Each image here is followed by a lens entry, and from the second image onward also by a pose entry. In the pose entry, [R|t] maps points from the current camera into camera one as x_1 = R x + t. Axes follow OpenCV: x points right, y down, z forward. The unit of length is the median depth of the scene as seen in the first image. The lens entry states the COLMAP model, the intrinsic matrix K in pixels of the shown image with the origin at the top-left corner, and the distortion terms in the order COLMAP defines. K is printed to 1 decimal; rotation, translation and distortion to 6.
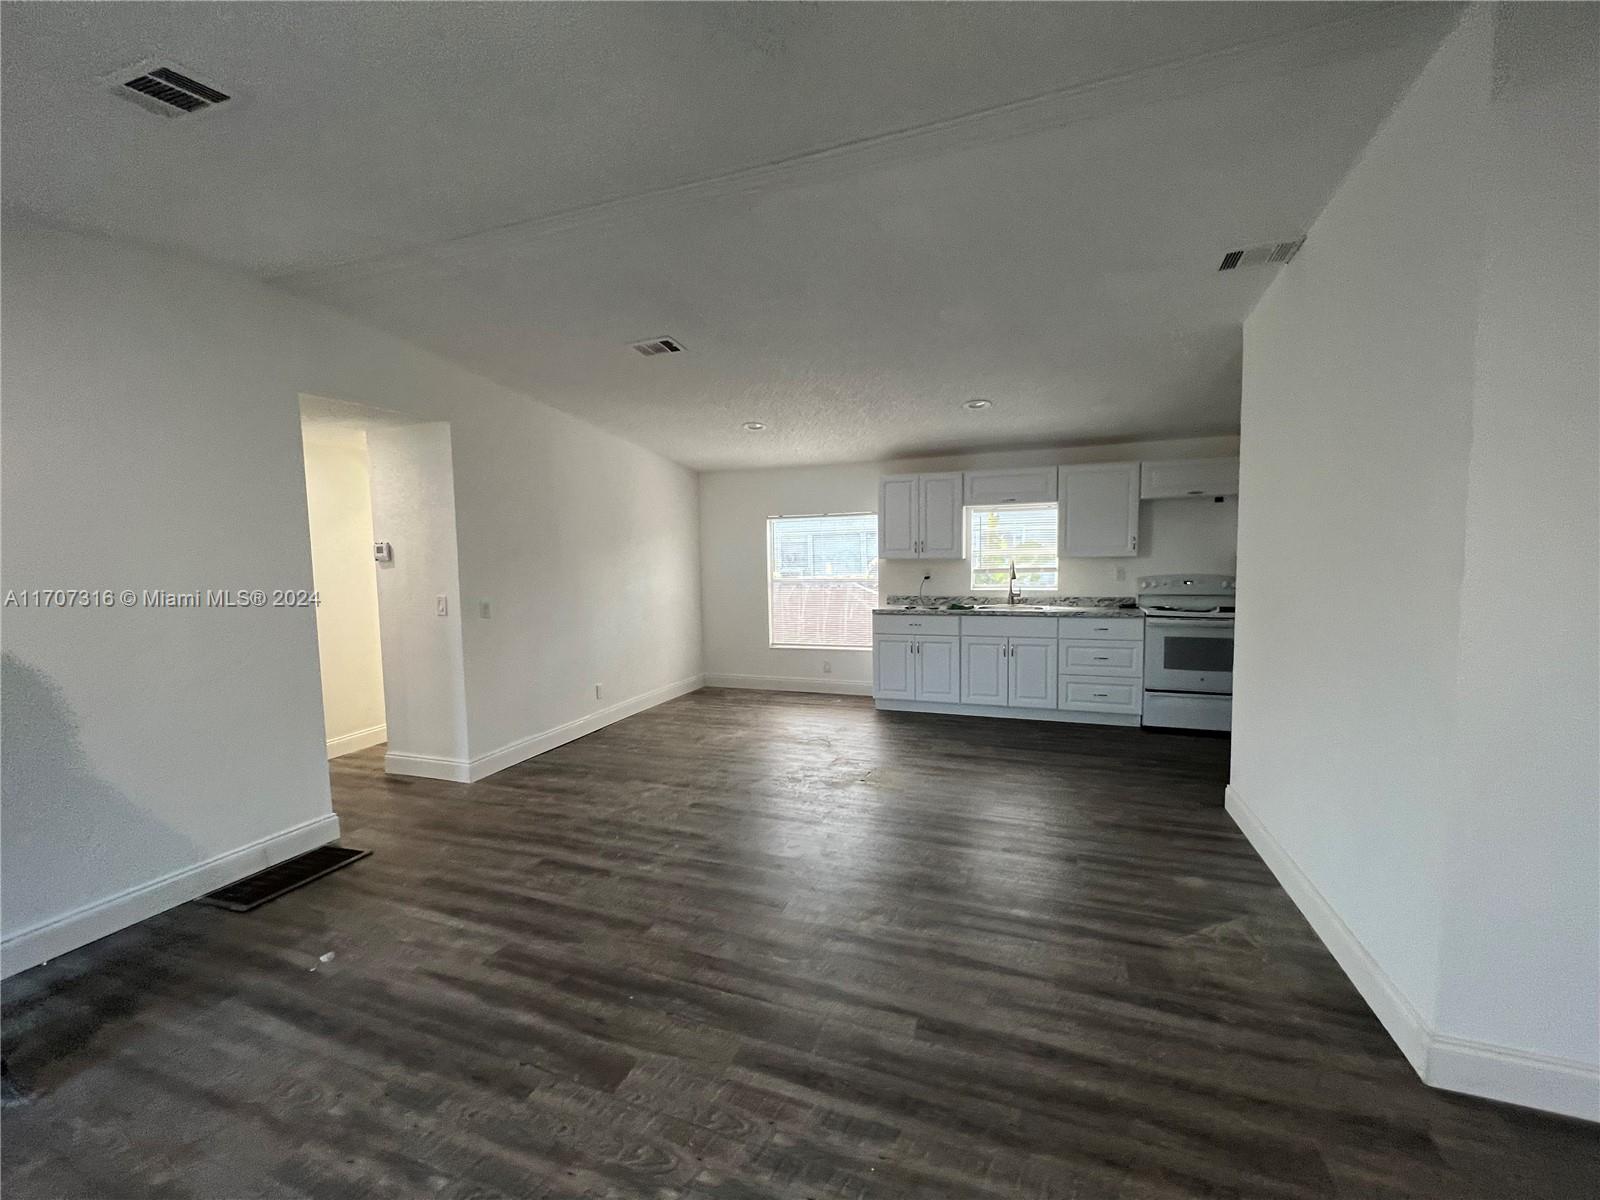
lens RADIAL K [[639.8, 0, 798.2], [0, 639.8, 601.2], [0, 0, 1]] dist [-0.000726, 0.000497]
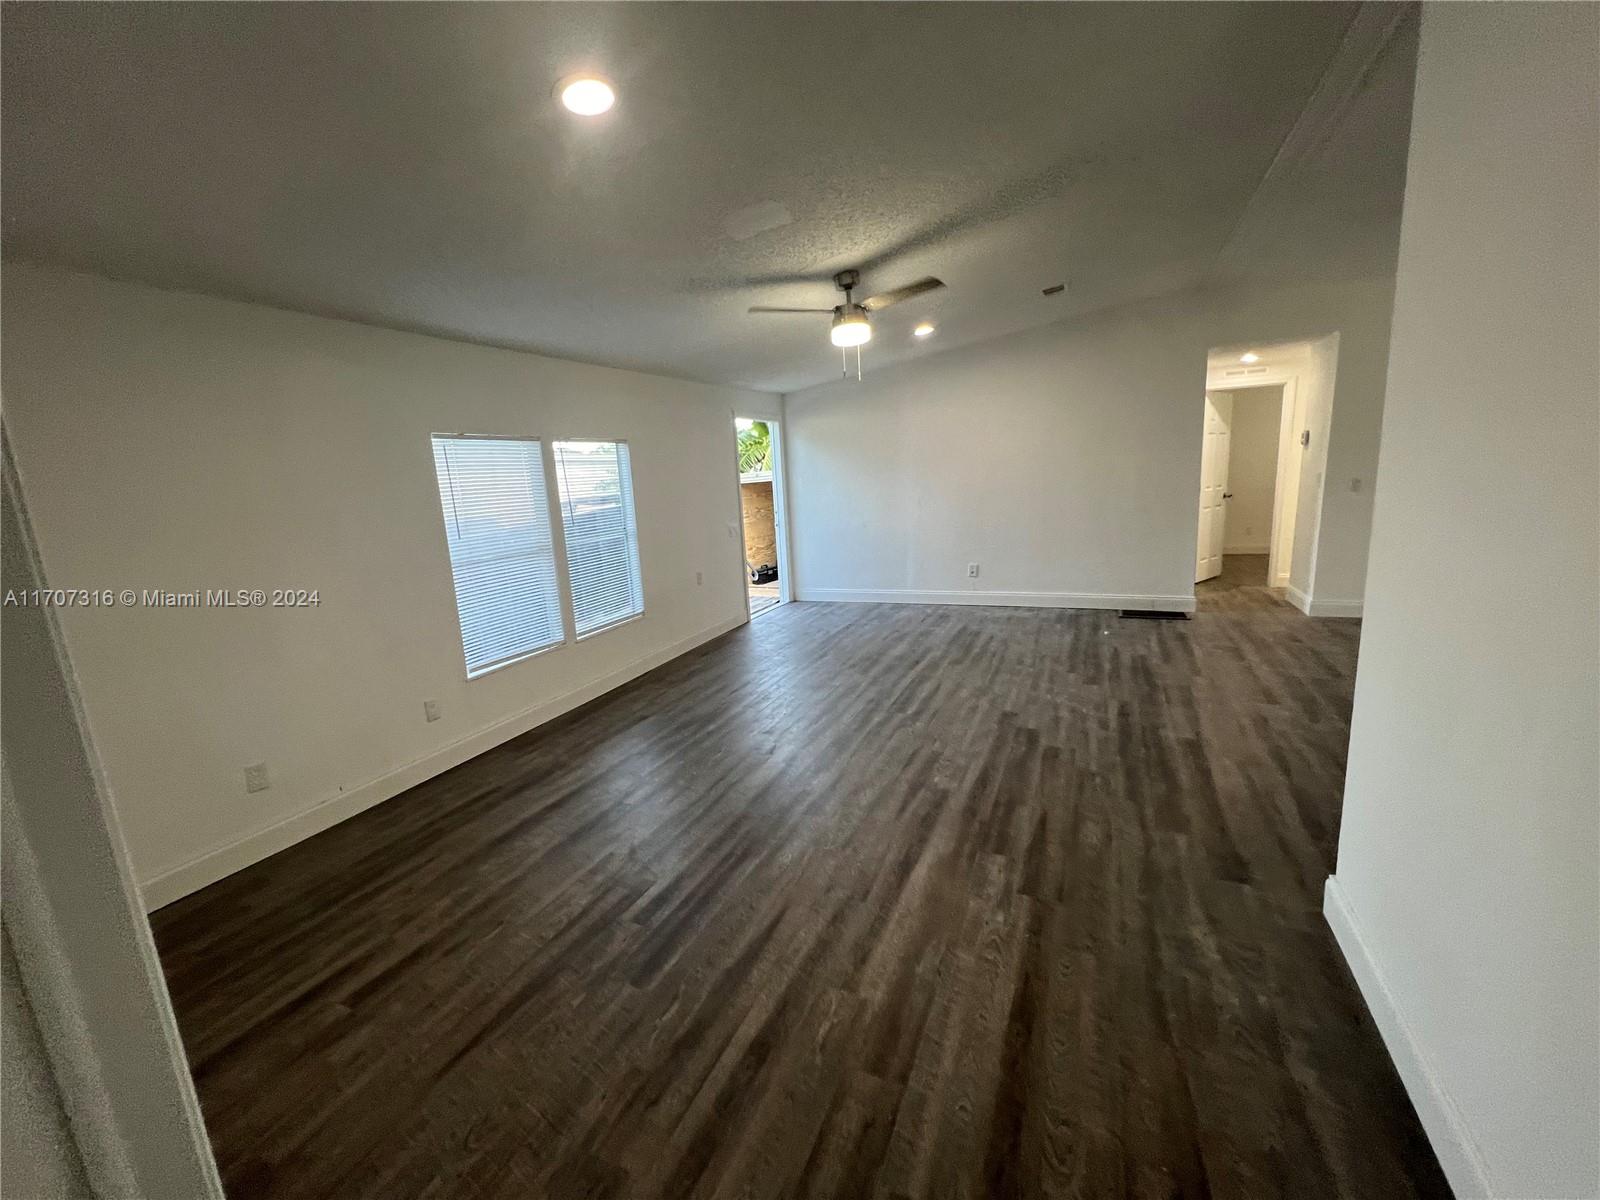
lens RADIAL K [[639.8, 0, 801.9], [0, 639.8, 598.1], [0, 0, 1]] dist [-0.000726, 0.000497]
pose [[-0.079336, 0.211869, -0.974073, 1.755504], [-0.015710, 0.976766, 0.213734, -0.040029], [0.996724, 0.032259, -0.074164, 0.093108]]
